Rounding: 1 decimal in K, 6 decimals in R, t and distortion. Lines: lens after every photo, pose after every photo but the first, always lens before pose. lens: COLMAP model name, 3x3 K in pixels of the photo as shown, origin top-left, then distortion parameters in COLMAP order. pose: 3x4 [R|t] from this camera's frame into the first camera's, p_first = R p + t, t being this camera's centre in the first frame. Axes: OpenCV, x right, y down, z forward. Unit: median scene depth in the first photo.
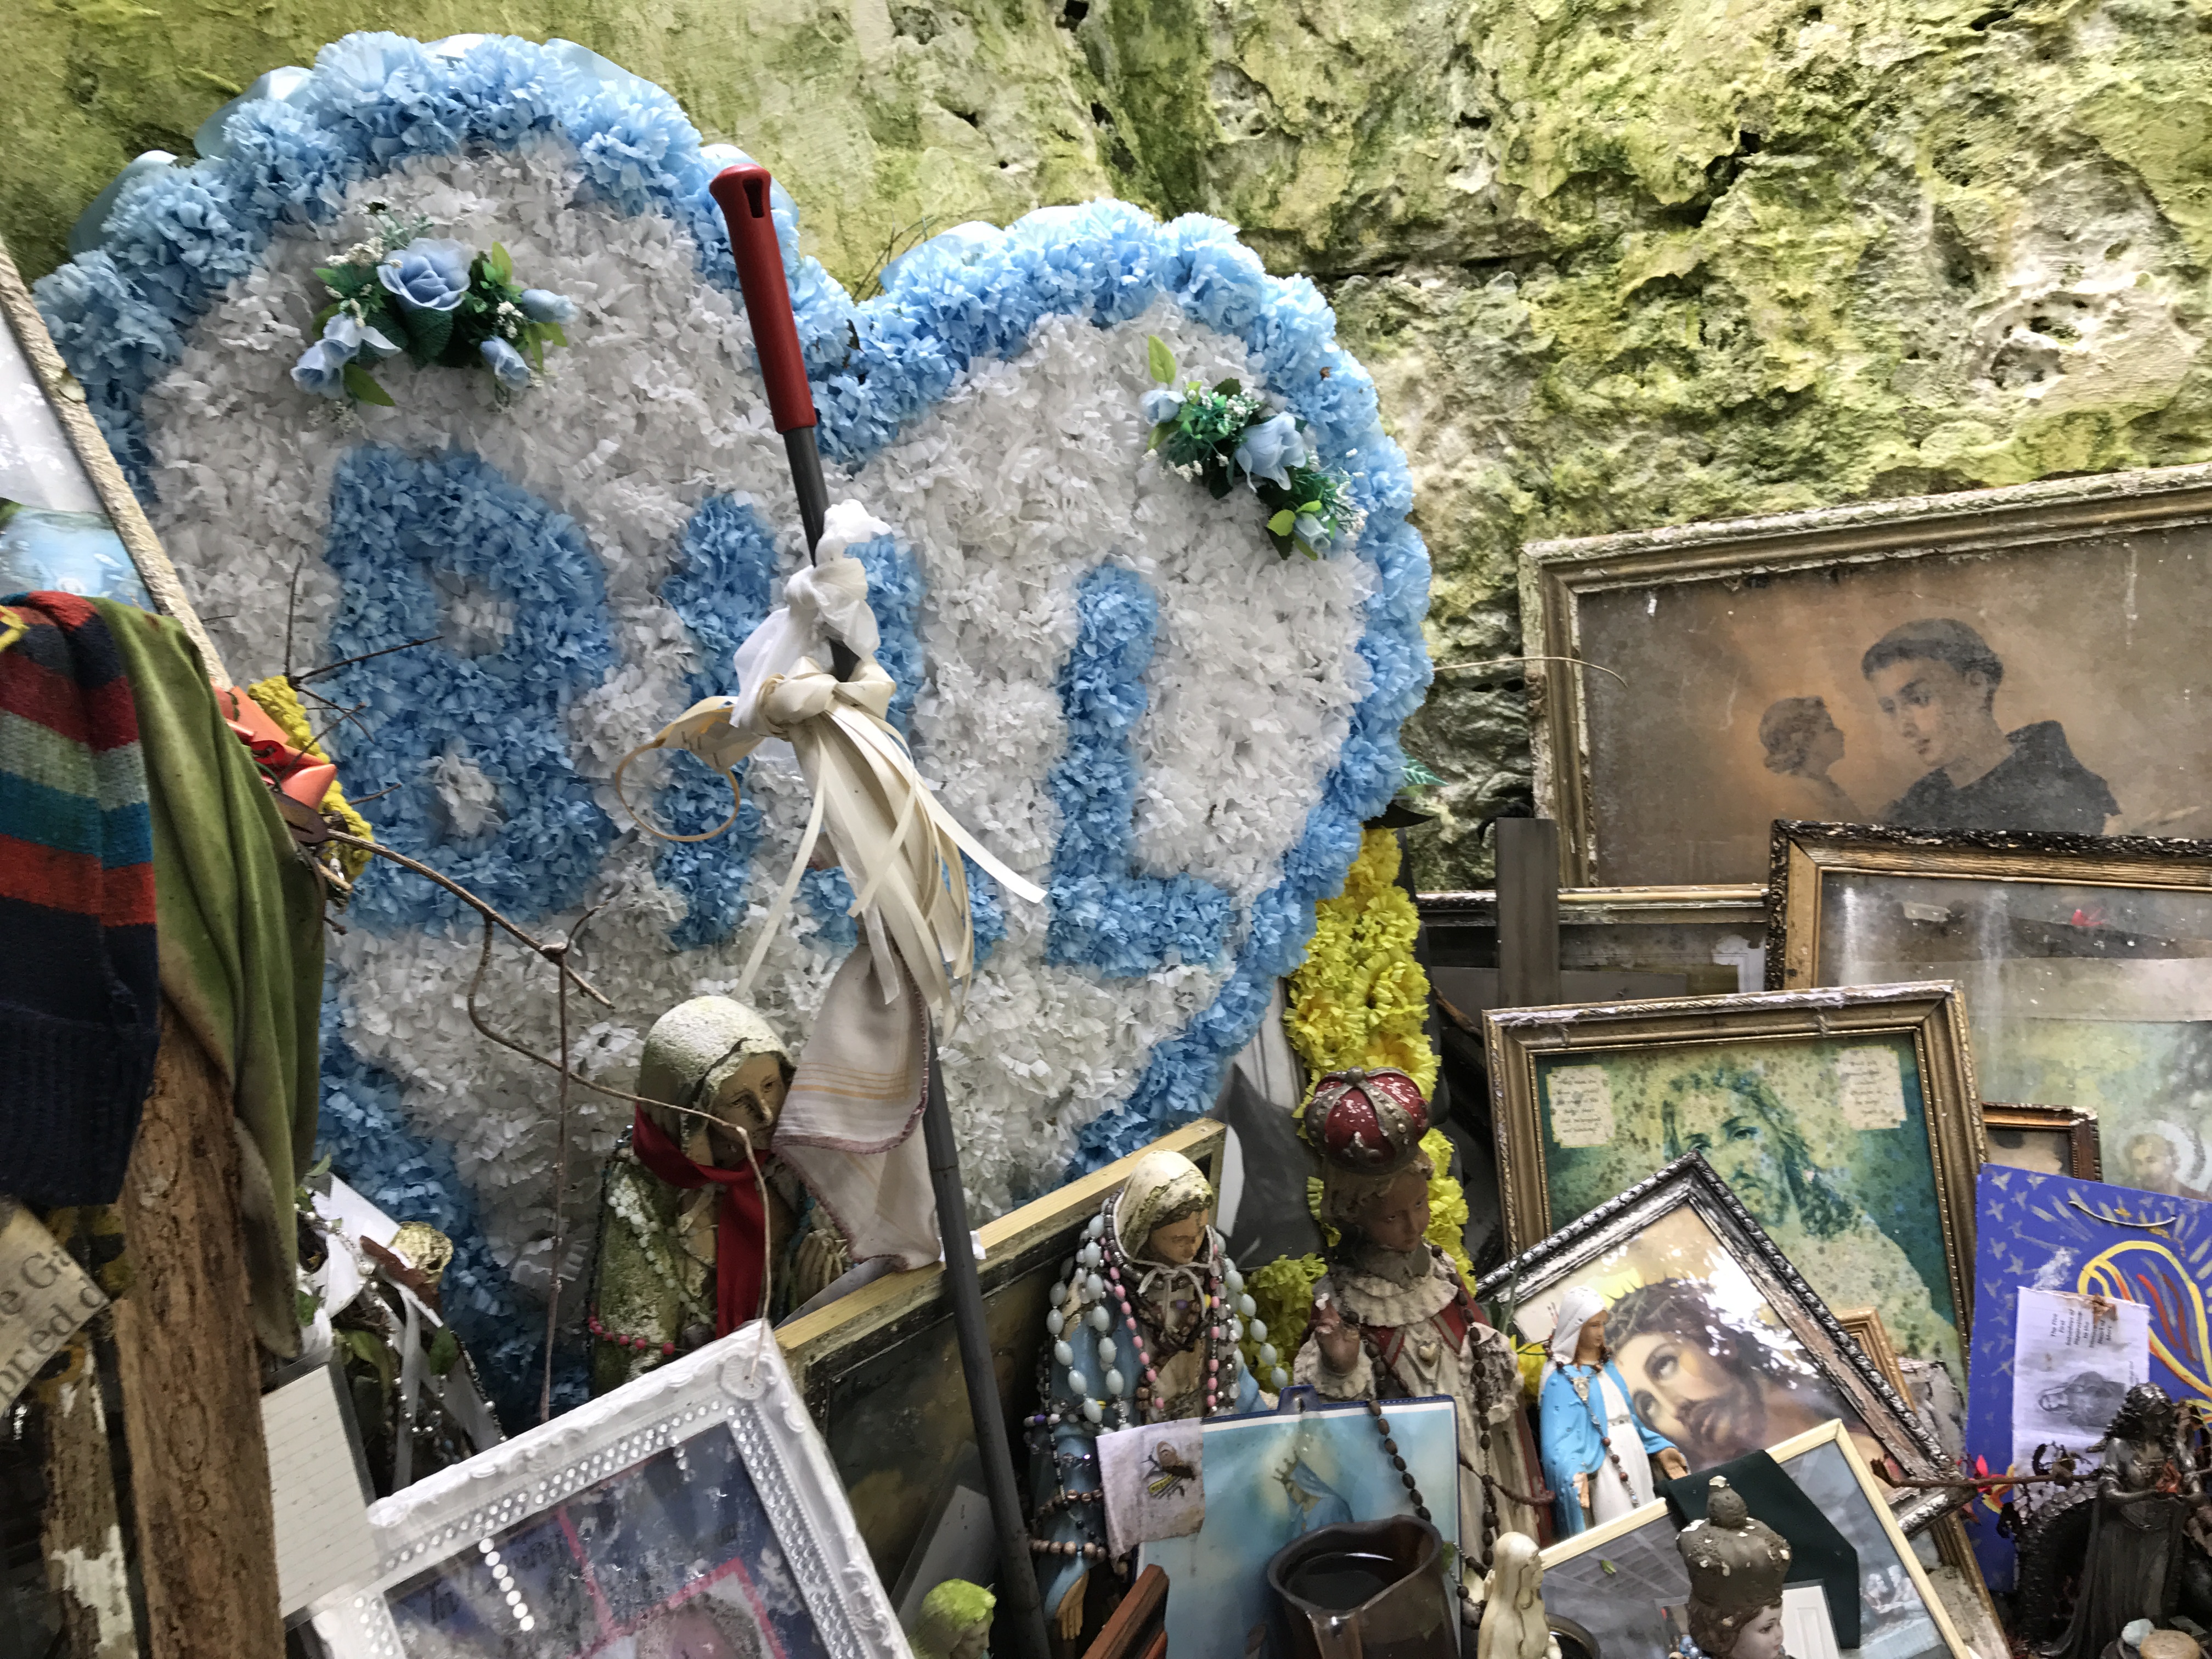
lens RADIAL K [[1857.3, 0, 1093.7], [0, 1857.3, 838.1], [0, 0, 1]] dist [0.018787, -0.019754]
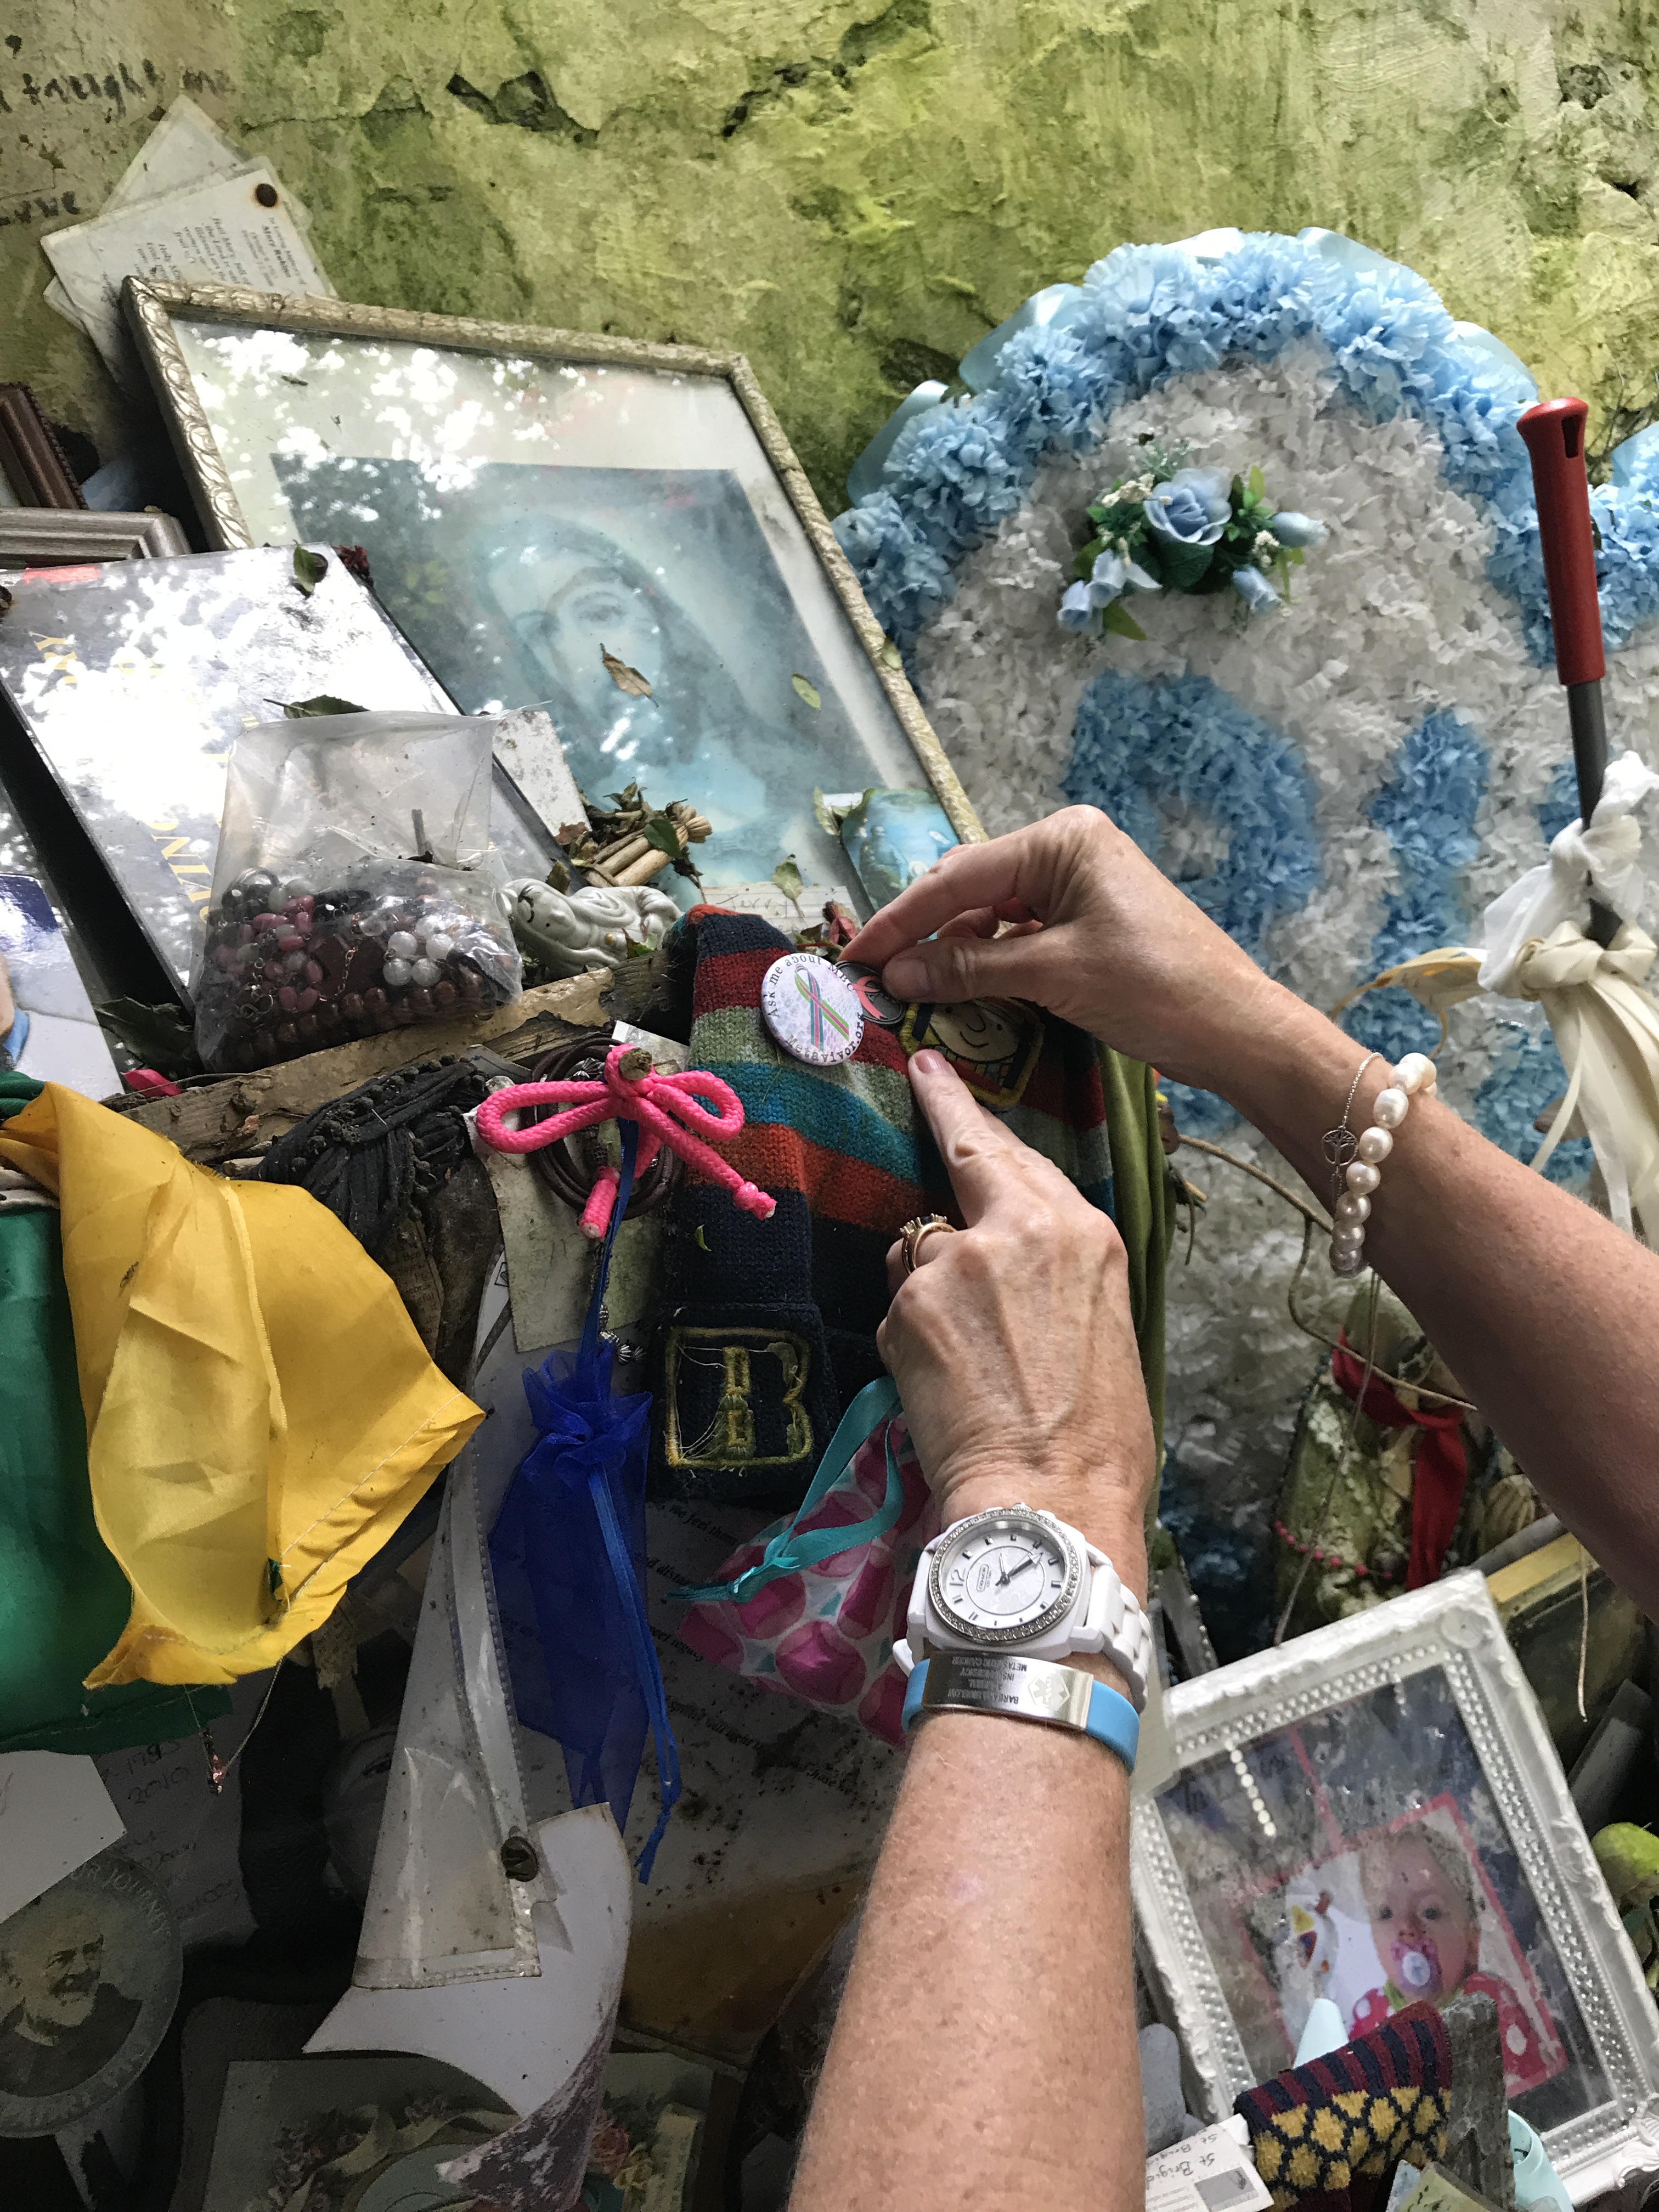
lens RADIAL K [[1857.3, 0, 839.9], [0, 1857.3, 1096.2], [0, 0, 1]] dist [0.018787, -0.019754]
pose [[0.954684, 0.082836, -0.285860, -0.218167], [-0.035888, 0.985519, 0.165725, -0.145505], [0.295449, -0.147956, 0.943832, -0.039829]]
